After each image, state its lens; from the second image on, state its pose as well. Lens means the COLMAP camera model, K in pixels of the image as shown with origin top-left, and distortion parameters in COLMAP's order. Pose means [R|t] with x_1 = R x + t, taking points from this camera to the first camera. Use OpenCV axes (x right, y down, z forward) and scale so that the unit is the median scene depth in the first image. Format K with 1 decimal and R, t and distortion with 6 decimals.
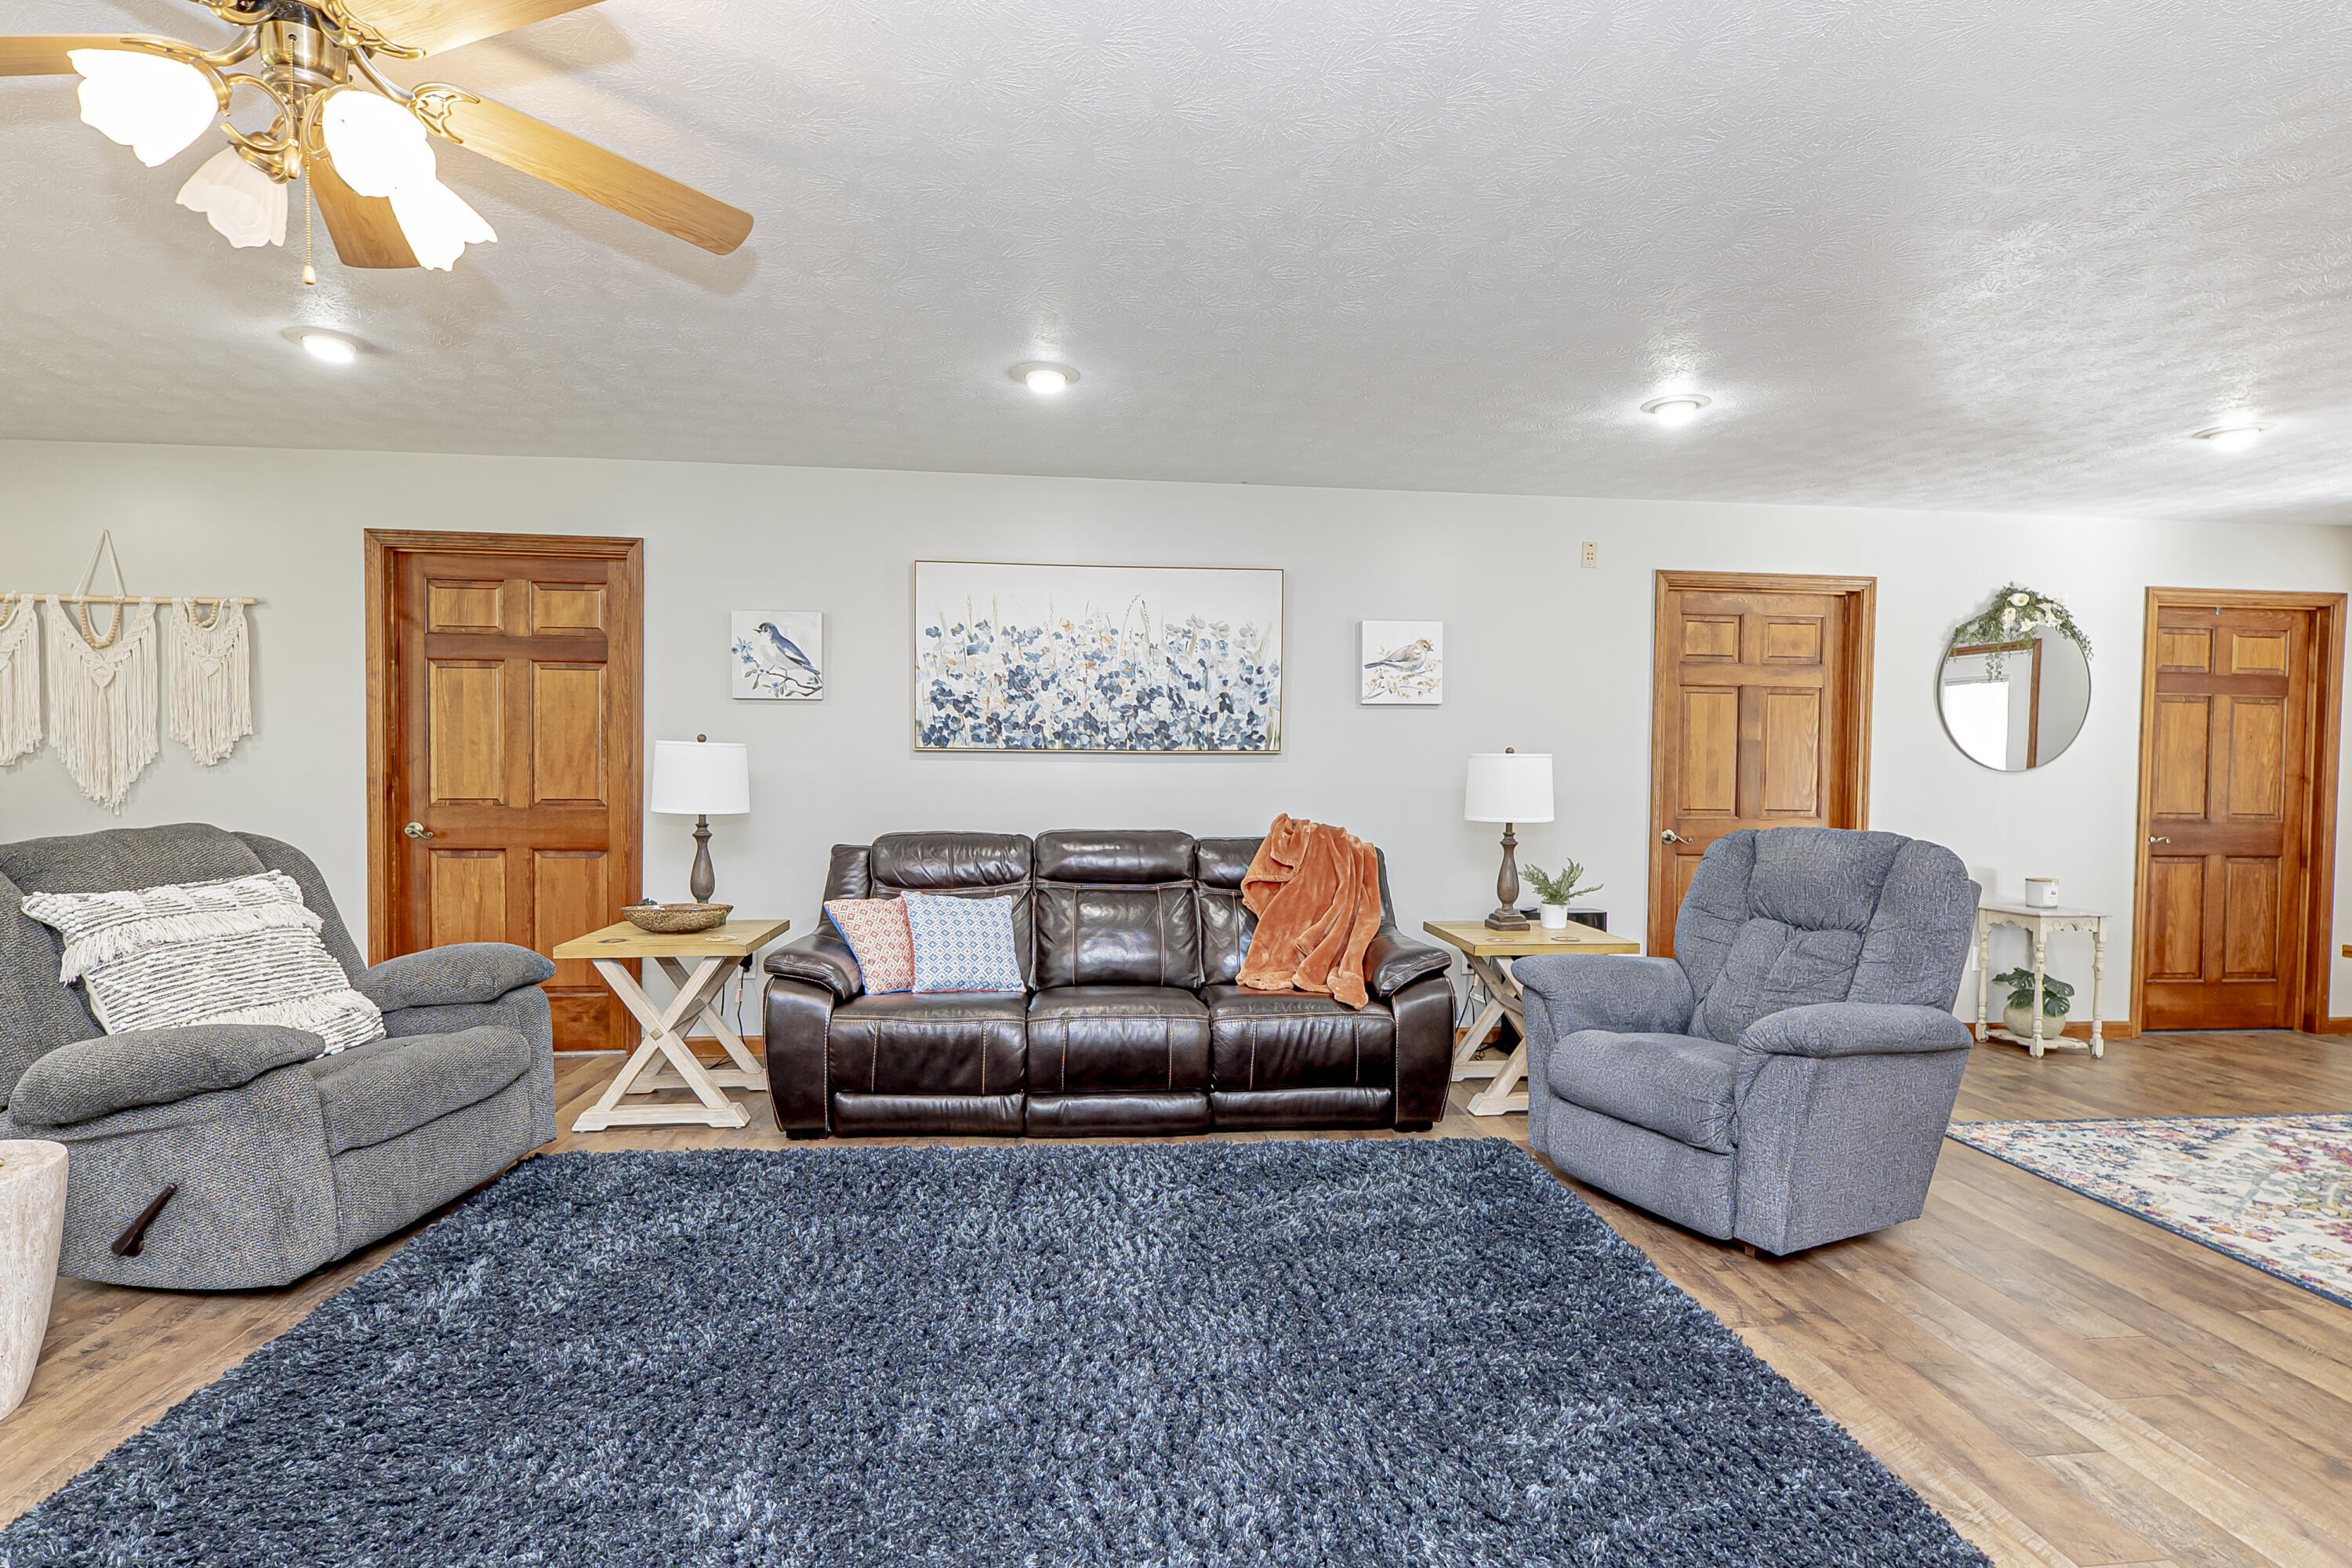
lens RADIAL K [[1103.7, 0, 1180.1], [0, 1103.7, 787.5], [0, 0, 1]] dist [0.001291, -0.000365]
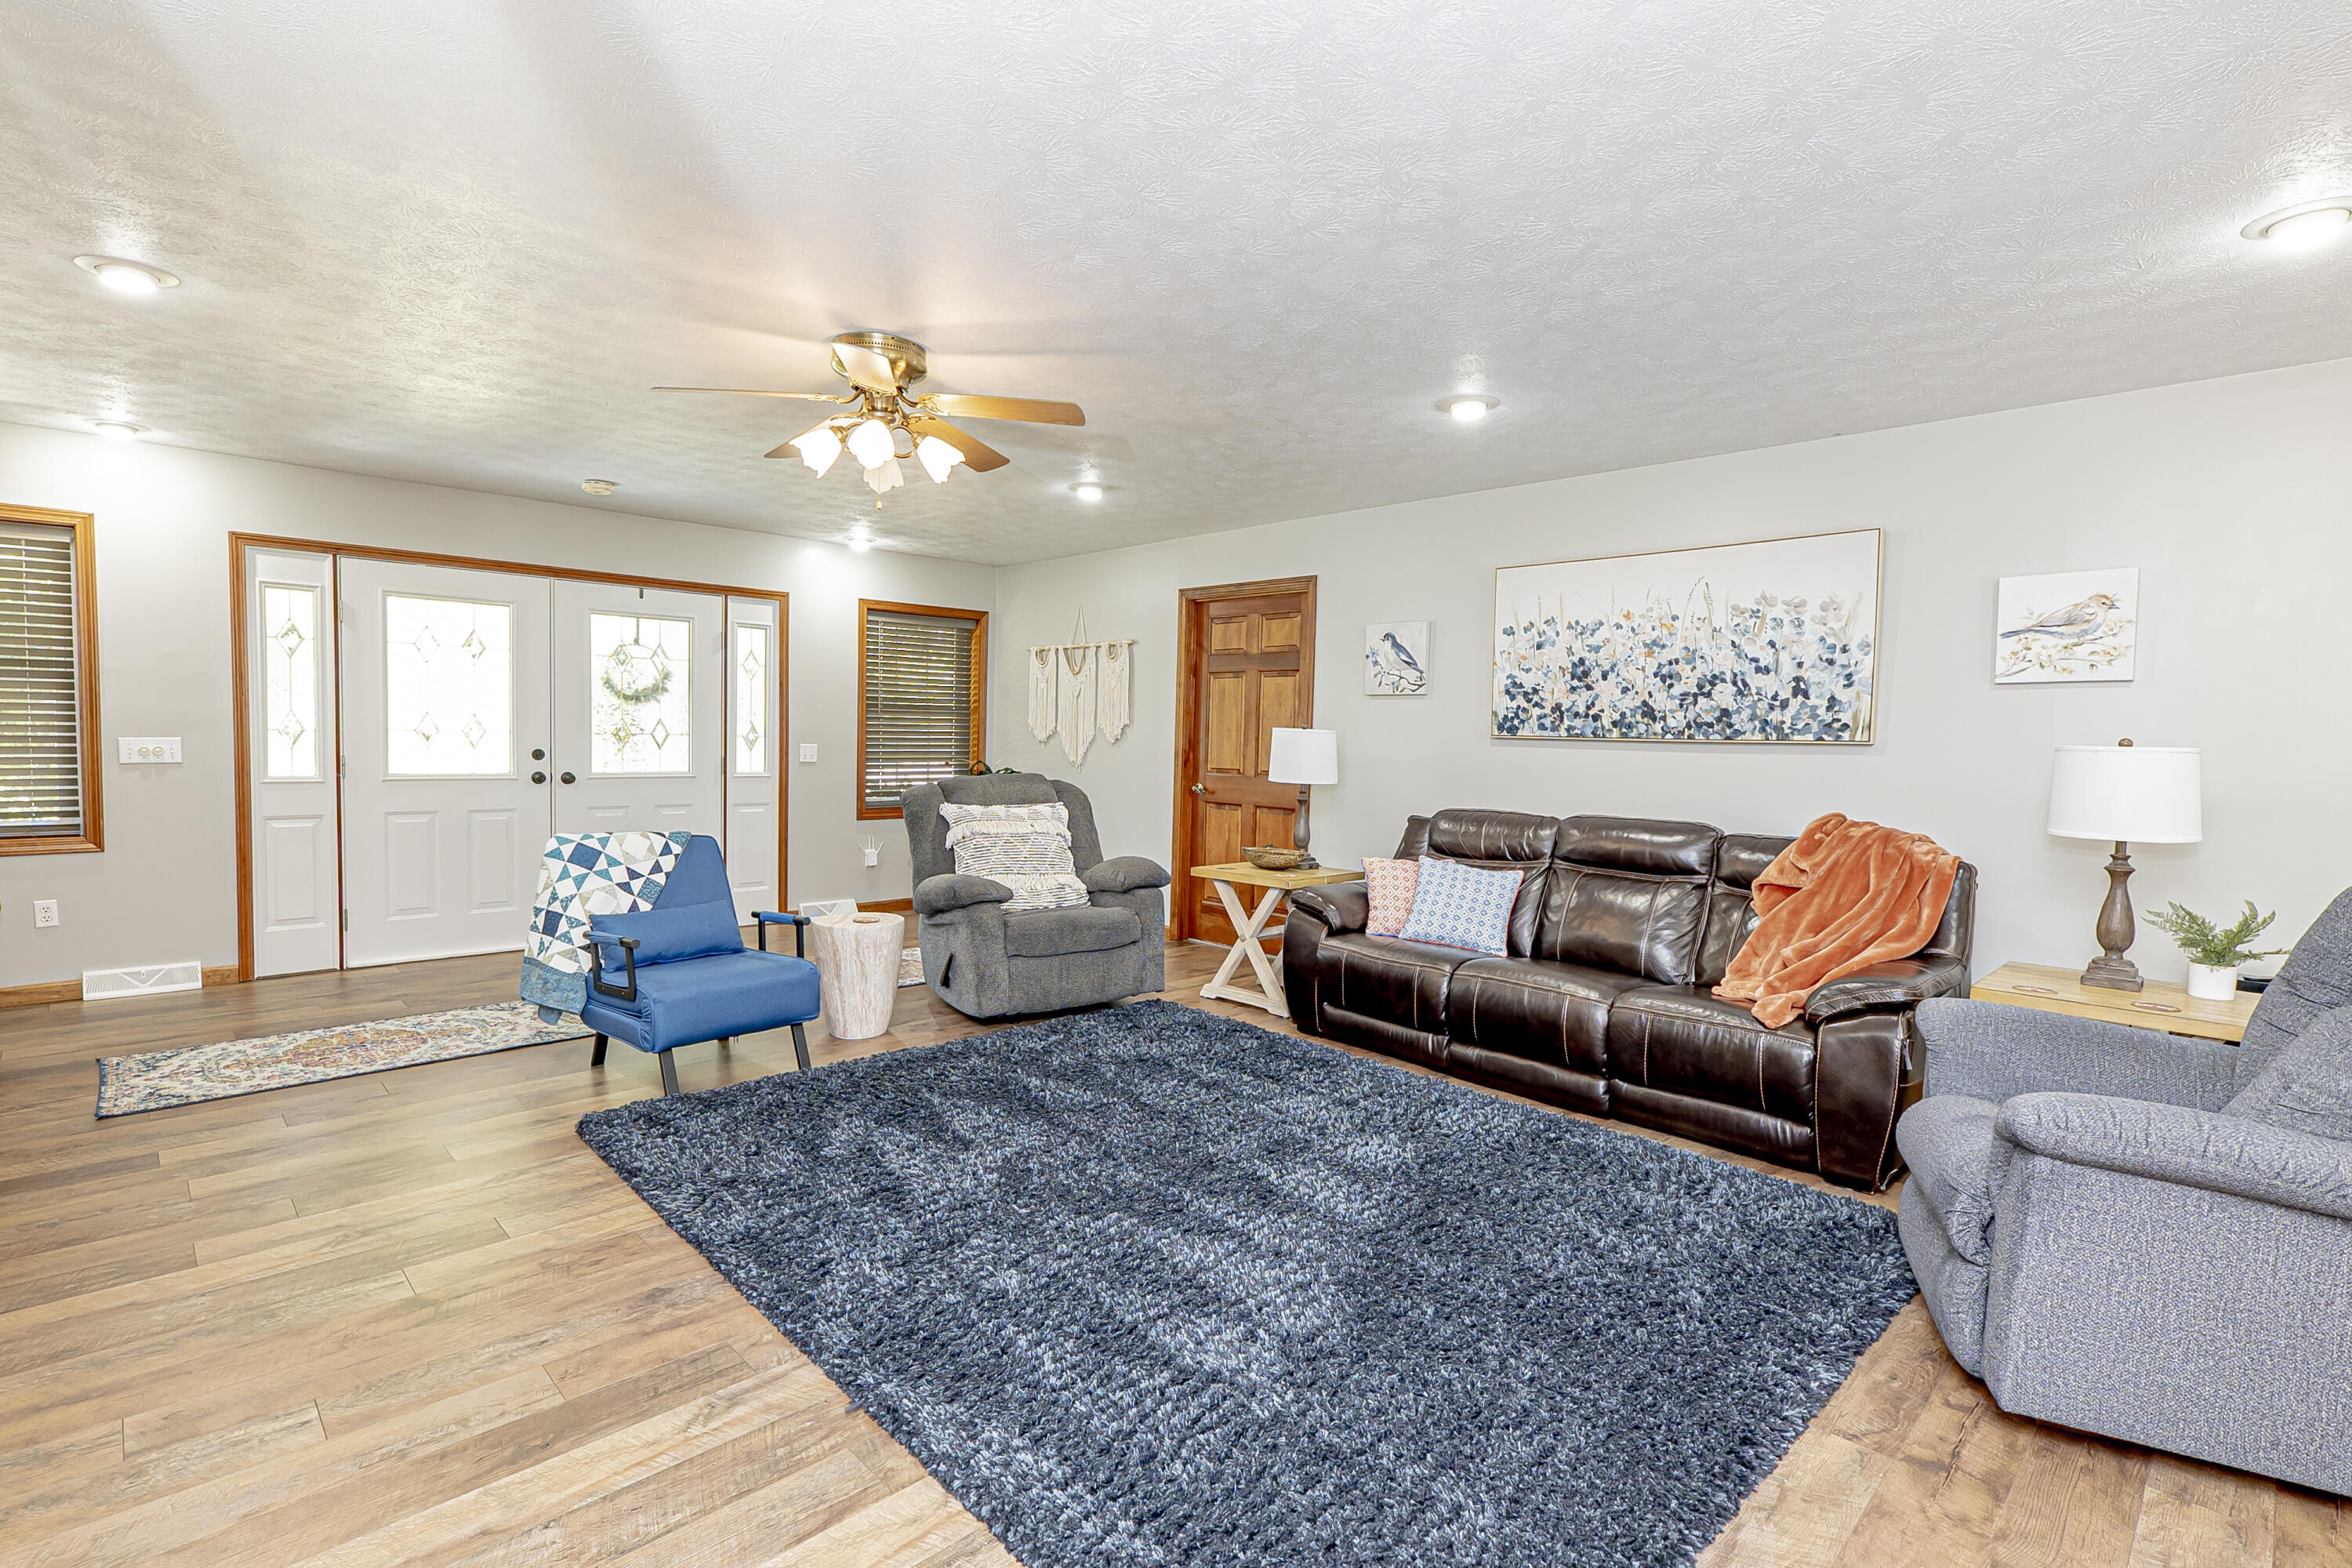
lens RADIAL K [[1103.7, 0, 1167.5], [0, 1103.7, 789.0], [0, 0, 1]] dist [0.001291, -0.000365]
pose [[0.616306, 0.043724, -0.786292, 0.439540], [-0.038140, 0.998943, 0.025654, 0.002224], [0.786583, 0.014178, 0.617322, 0.047671]]
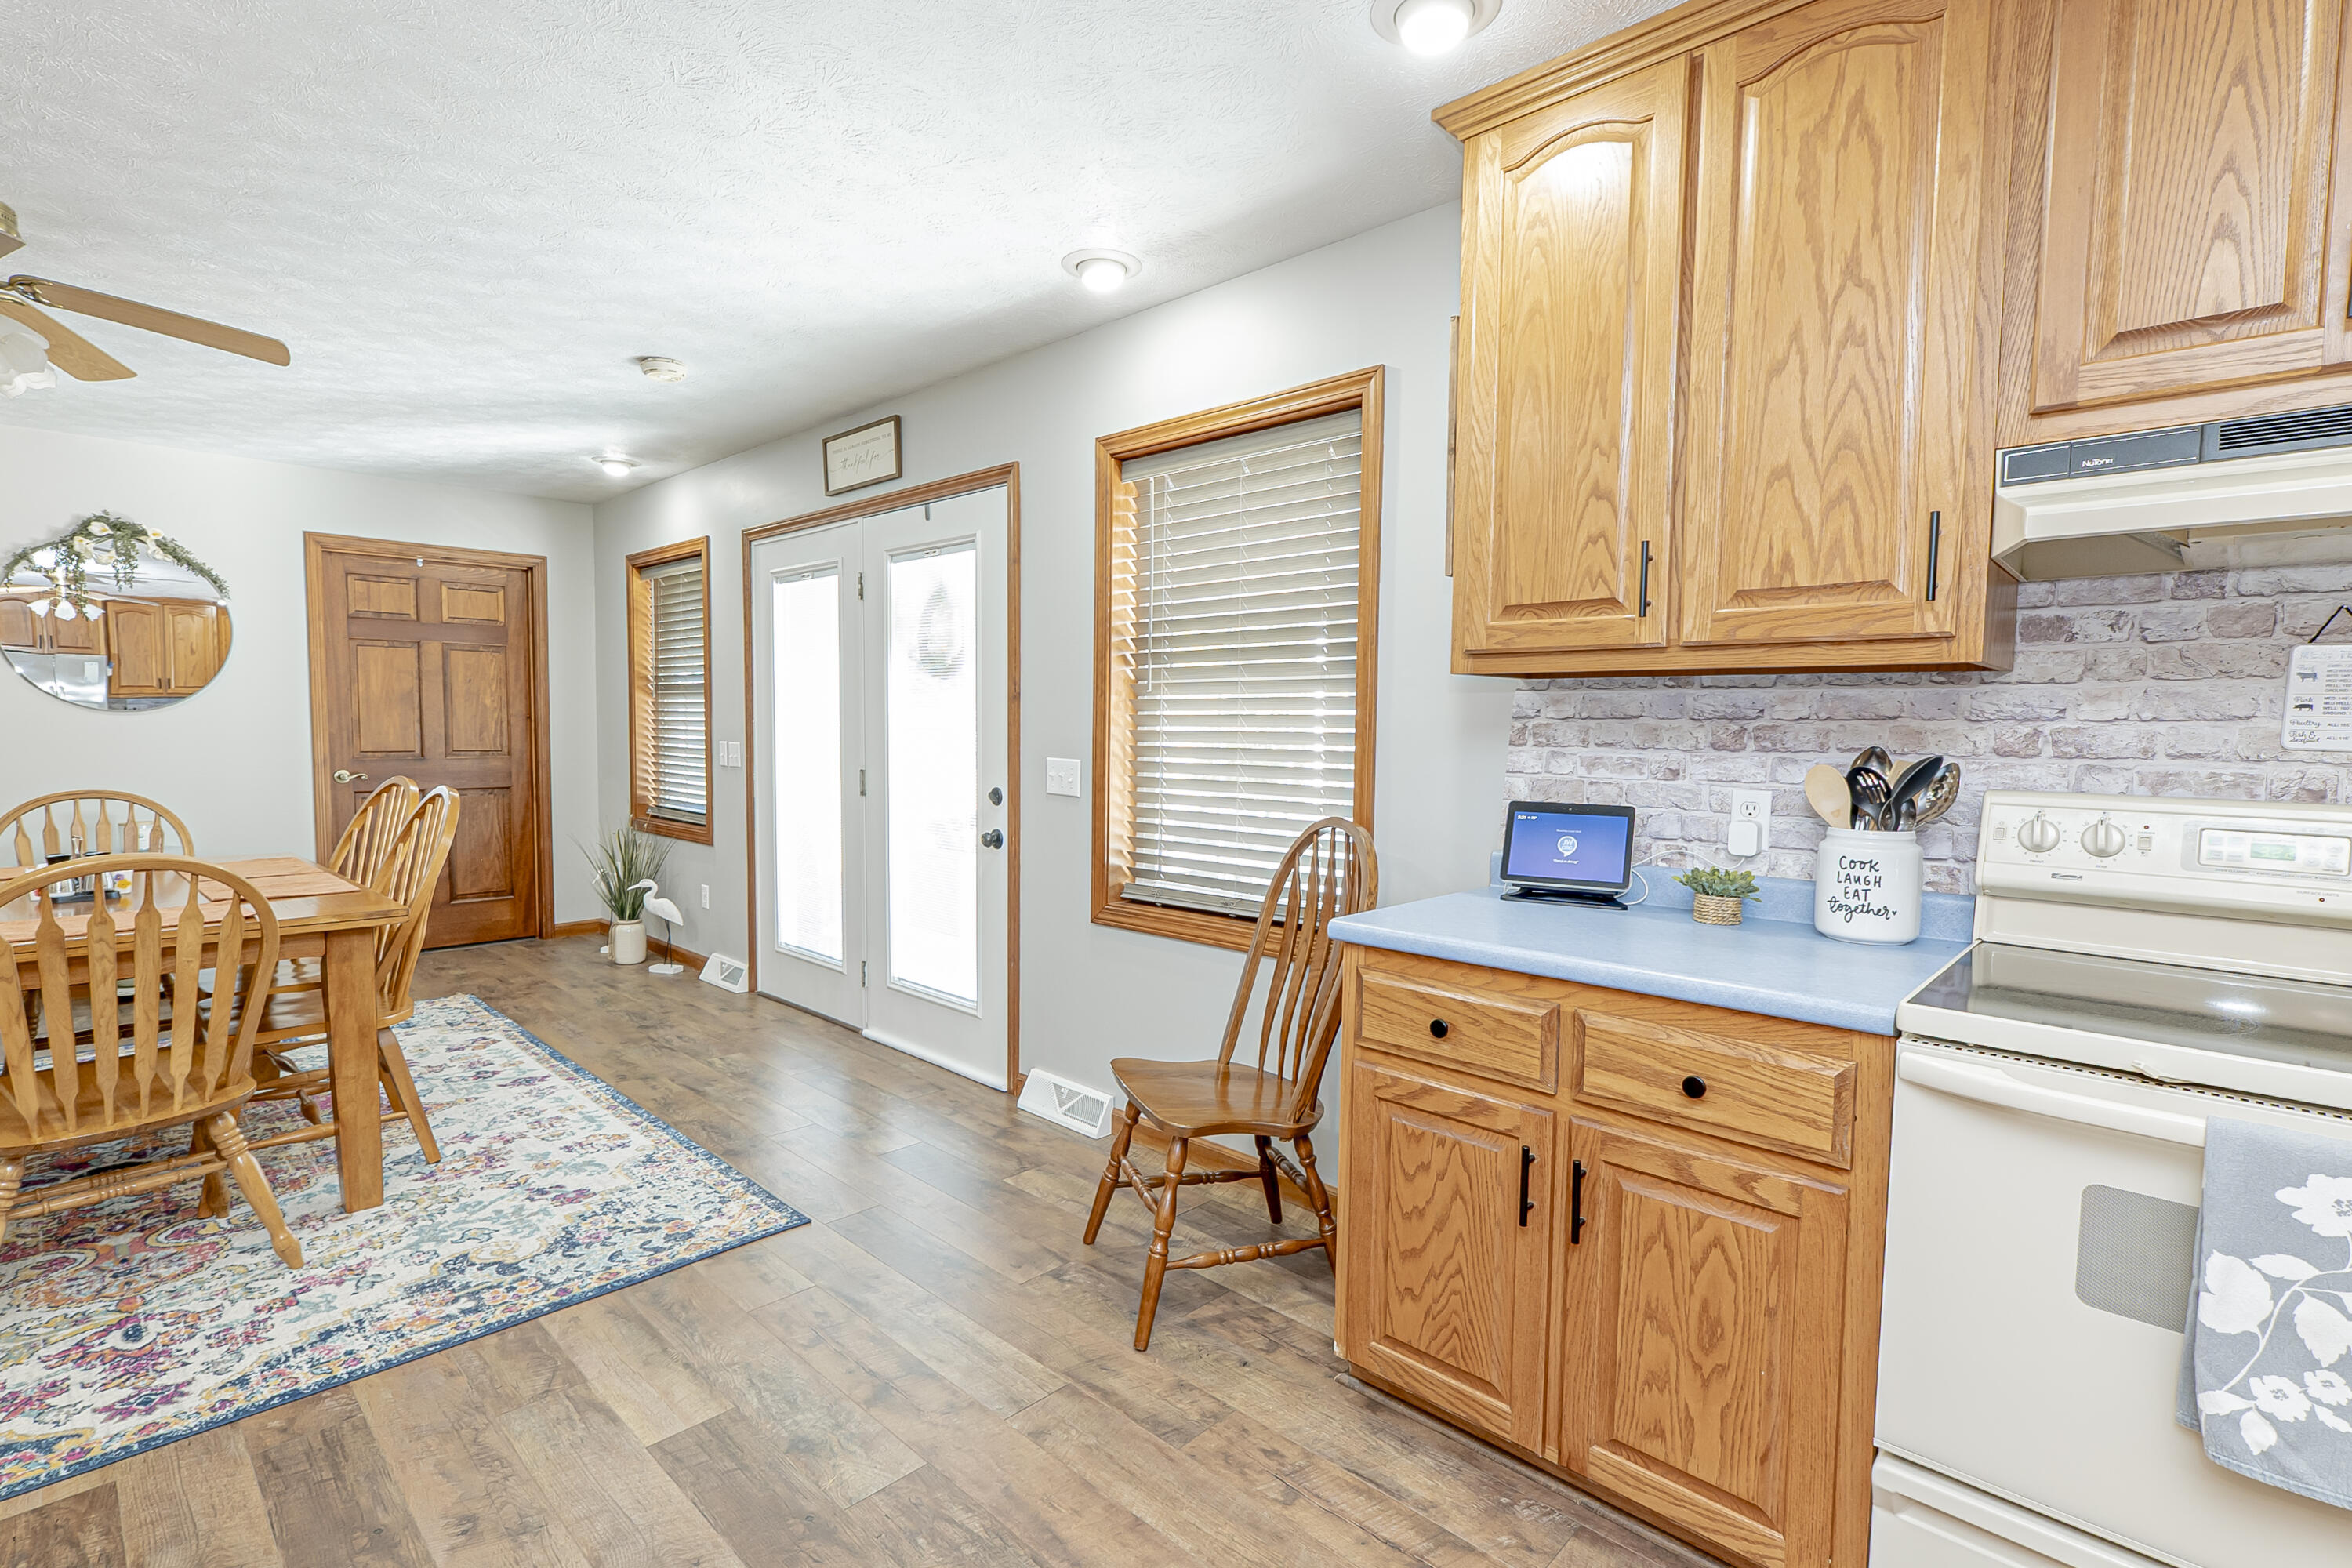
lens RADIAL K [[1103.7, 0, 1180.8], [0, 1103.7, 789.0], [0, 0, 1]] dist [0.001291, -0.000365]
pose [[0.762688, -0.045152, 0.645189, 0.922092], [0.015939, 0.998569, 0.051041, 0.020124], [-0.646570, -0.028645, 0.762316, -0.354048]]
